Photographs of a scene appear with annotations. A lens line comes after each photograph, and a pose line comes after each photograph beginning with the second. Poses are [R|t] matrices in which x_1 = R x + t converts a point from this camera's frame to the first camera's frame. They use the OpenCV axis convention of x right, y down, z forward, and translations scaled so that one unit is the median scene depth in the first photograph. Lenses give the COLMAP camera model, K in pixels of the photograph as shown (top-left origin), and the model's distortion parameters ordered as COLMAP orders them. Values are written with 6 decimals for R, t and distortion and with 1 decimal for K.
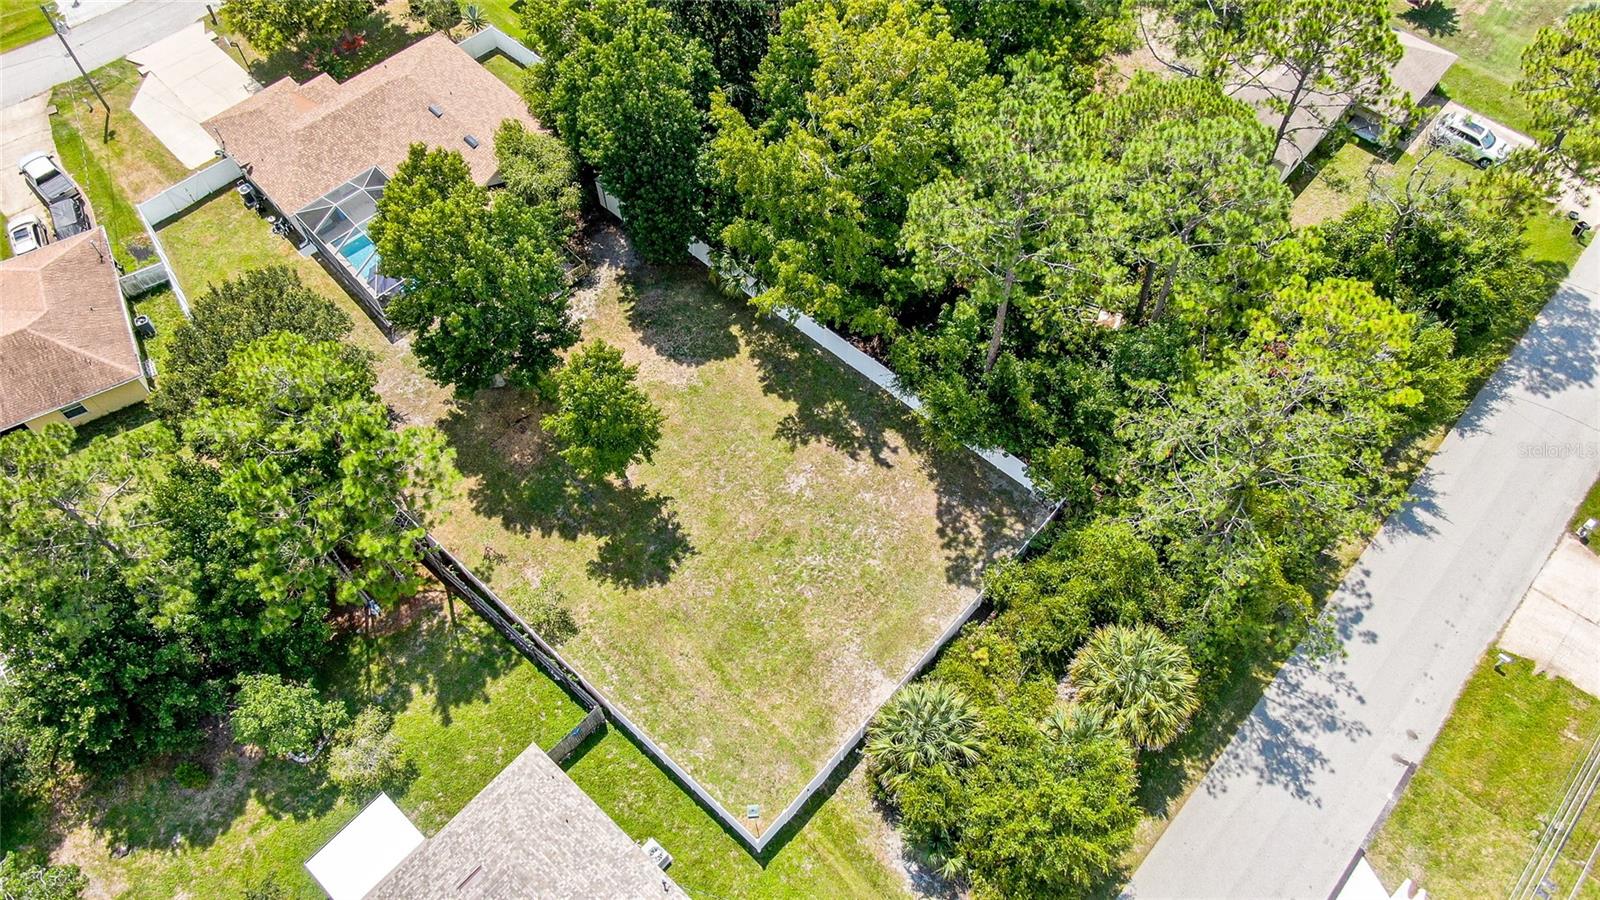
lens RADIAL K [[1180.7, 0, 821.2], [0, 1180.7, 456.0], [0, 0, 1]] dist [-0.033884, 0.035525]
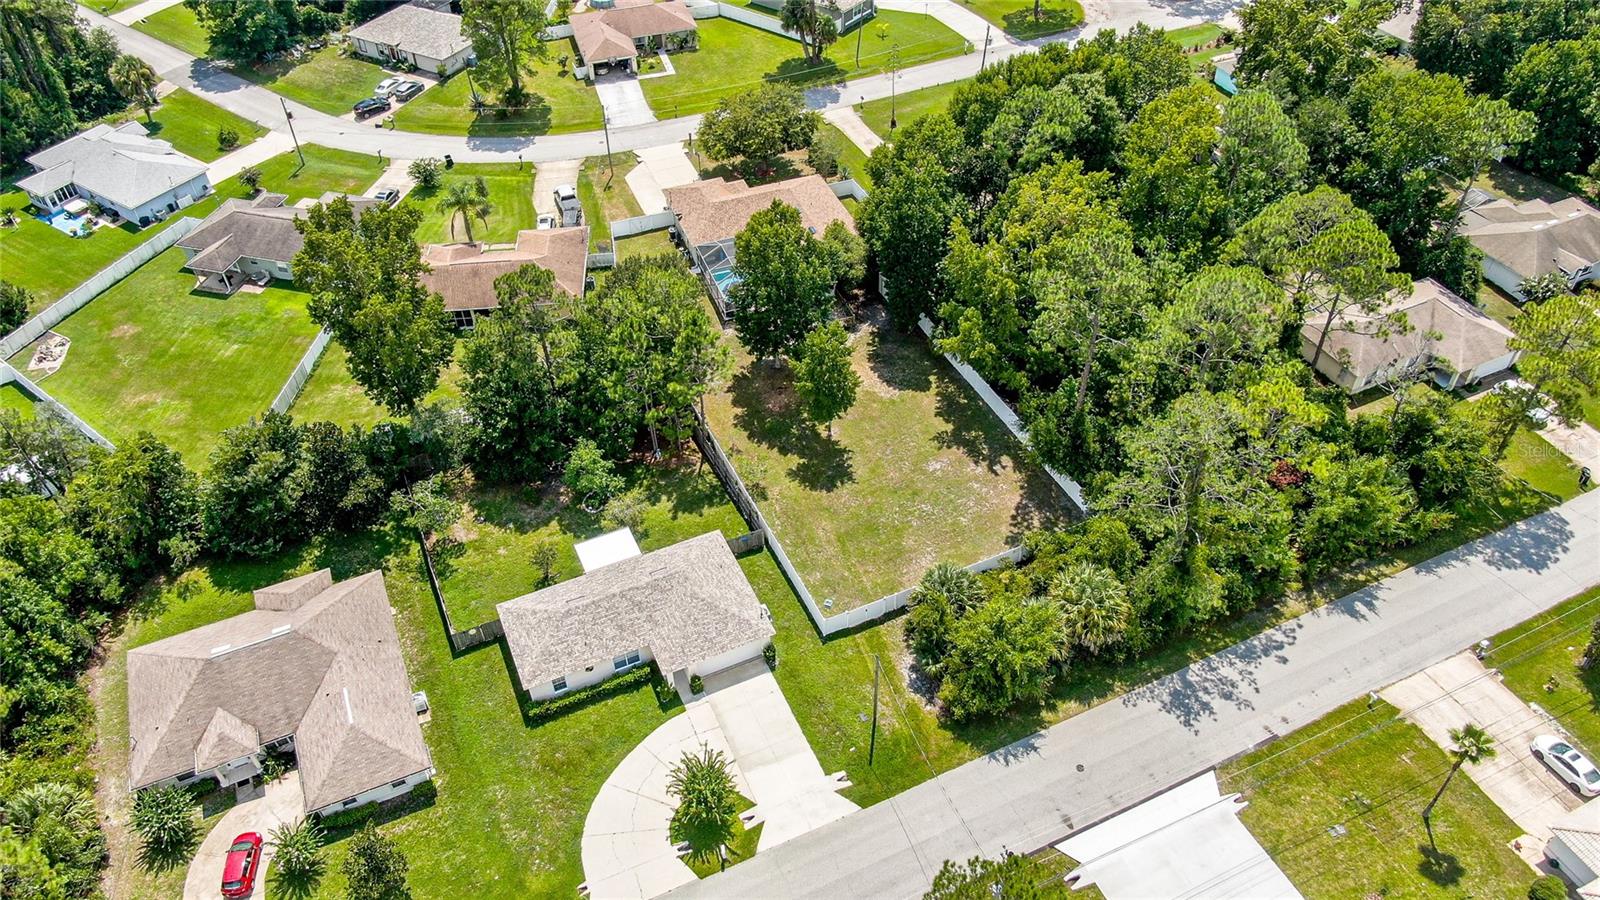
lens RADIAL K [[1187.3, 0, 817.7], [0, 1187.3, 457.2], [0, 0, 1]] dist [-0.000709, 0.002898]
pose [[0.920205, 0.270492, -0.282942, 0.275140], [-0.329713, 0.925210, -0.187817, 0.353989], [0.210978, 0.266120, 0.940568, -0.471585]]
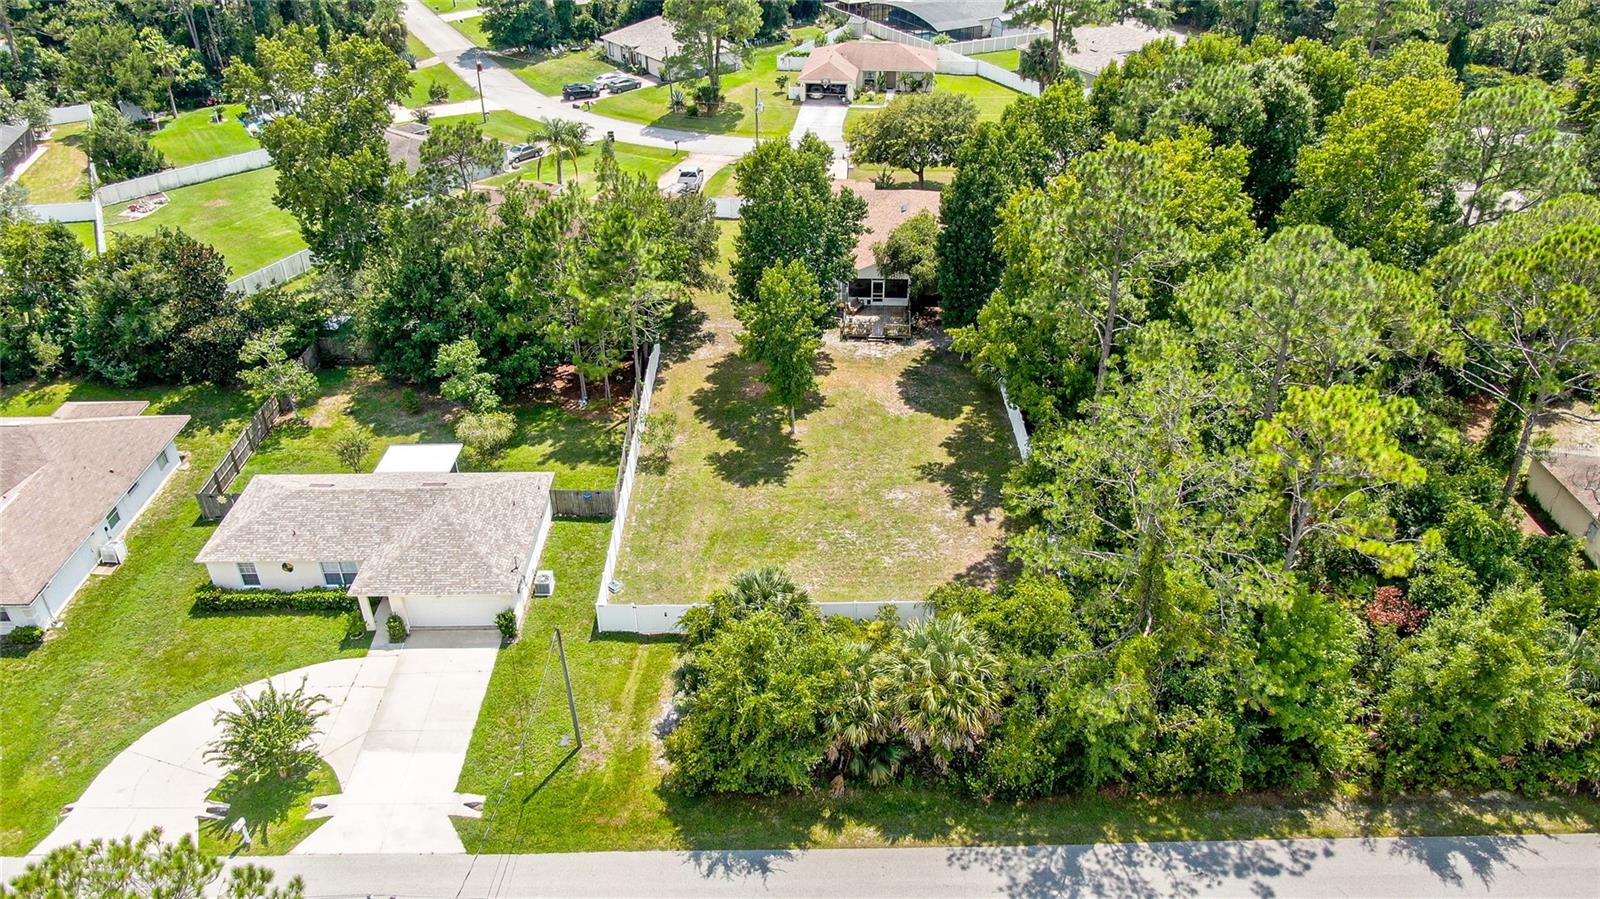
lens RADIAL K [[1187.5, 0, 800.0], [0, 1187.5, 449.5], [0, 0, 1]] dist [-0.008713, 0.000004]
pose [[0.671119, 0.398988, -0.624827, 0.593611], [-0.622759, 0.760672, -0.183166, 0.249451], [0.402207, 0.512043, 0.758974, 0.126038]]
